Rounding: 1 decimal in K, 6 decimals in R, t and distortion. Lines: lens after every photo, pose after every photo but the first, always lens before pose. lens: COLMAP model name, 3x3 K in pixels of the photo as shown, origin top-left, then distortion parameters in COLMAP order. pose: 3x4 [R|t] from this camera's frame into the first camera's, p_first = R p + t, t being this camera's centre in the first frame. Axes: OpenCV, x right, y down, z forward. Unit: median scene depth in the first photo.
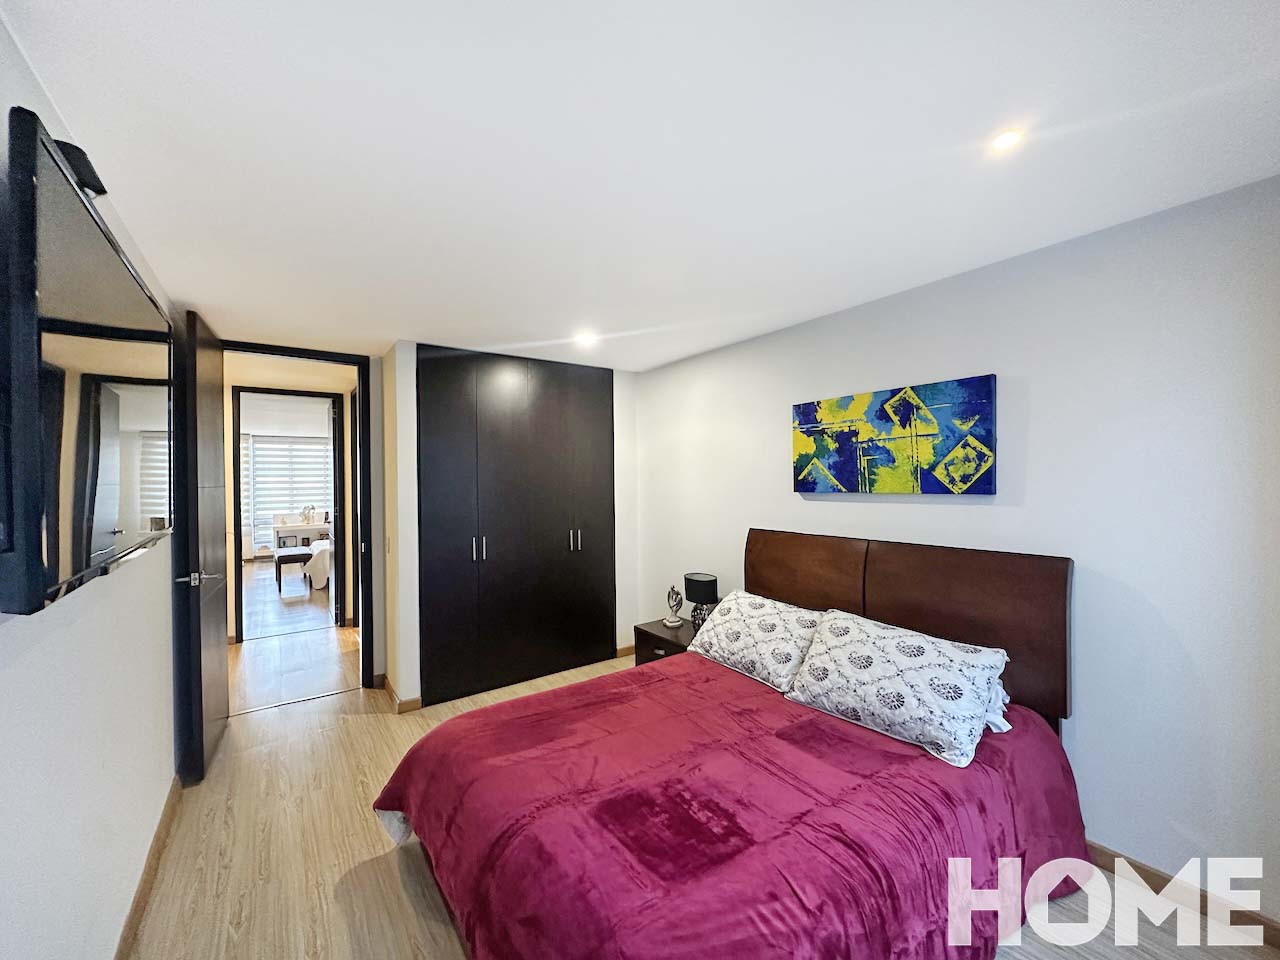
lens RADIAL K [[509.4, 0, 641.0], [0, 509.4, 477.5], [0, 0, 1]] dist [-0.000154, -0.000127]
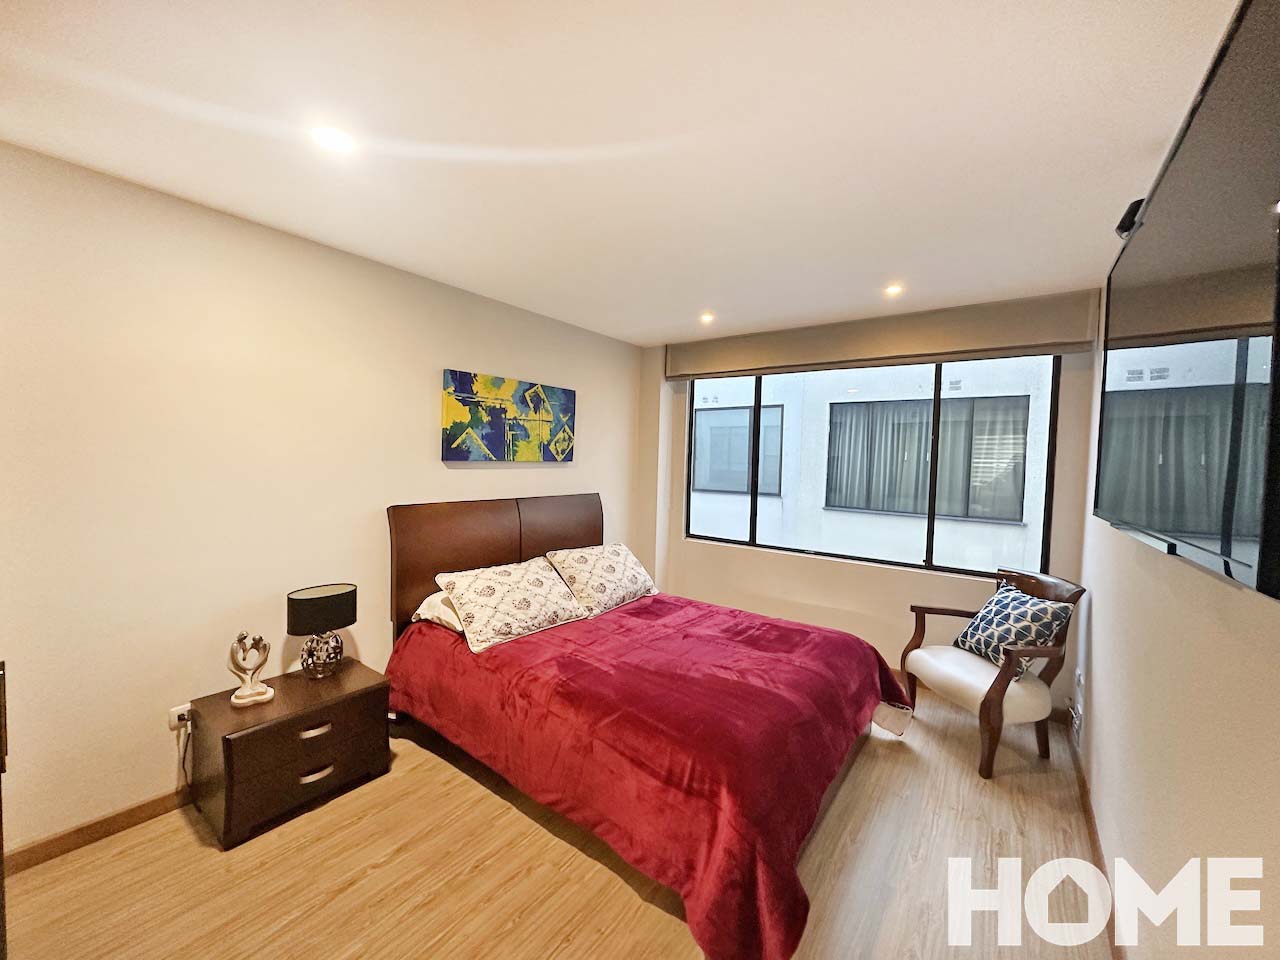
lens RADIAL K [[509.4, 0, 640.4], [0, 509.4, 477.6], [0, 0, 1]] dist [-0.000154, -0.000127]
pose [[-0.305563, -0.030943, 0.951669, -0.855028], [-0.021623, 0.999440, 0.025553, 0.033264], [-0.951926, -0.012770, -0.306061, 1.121472]]
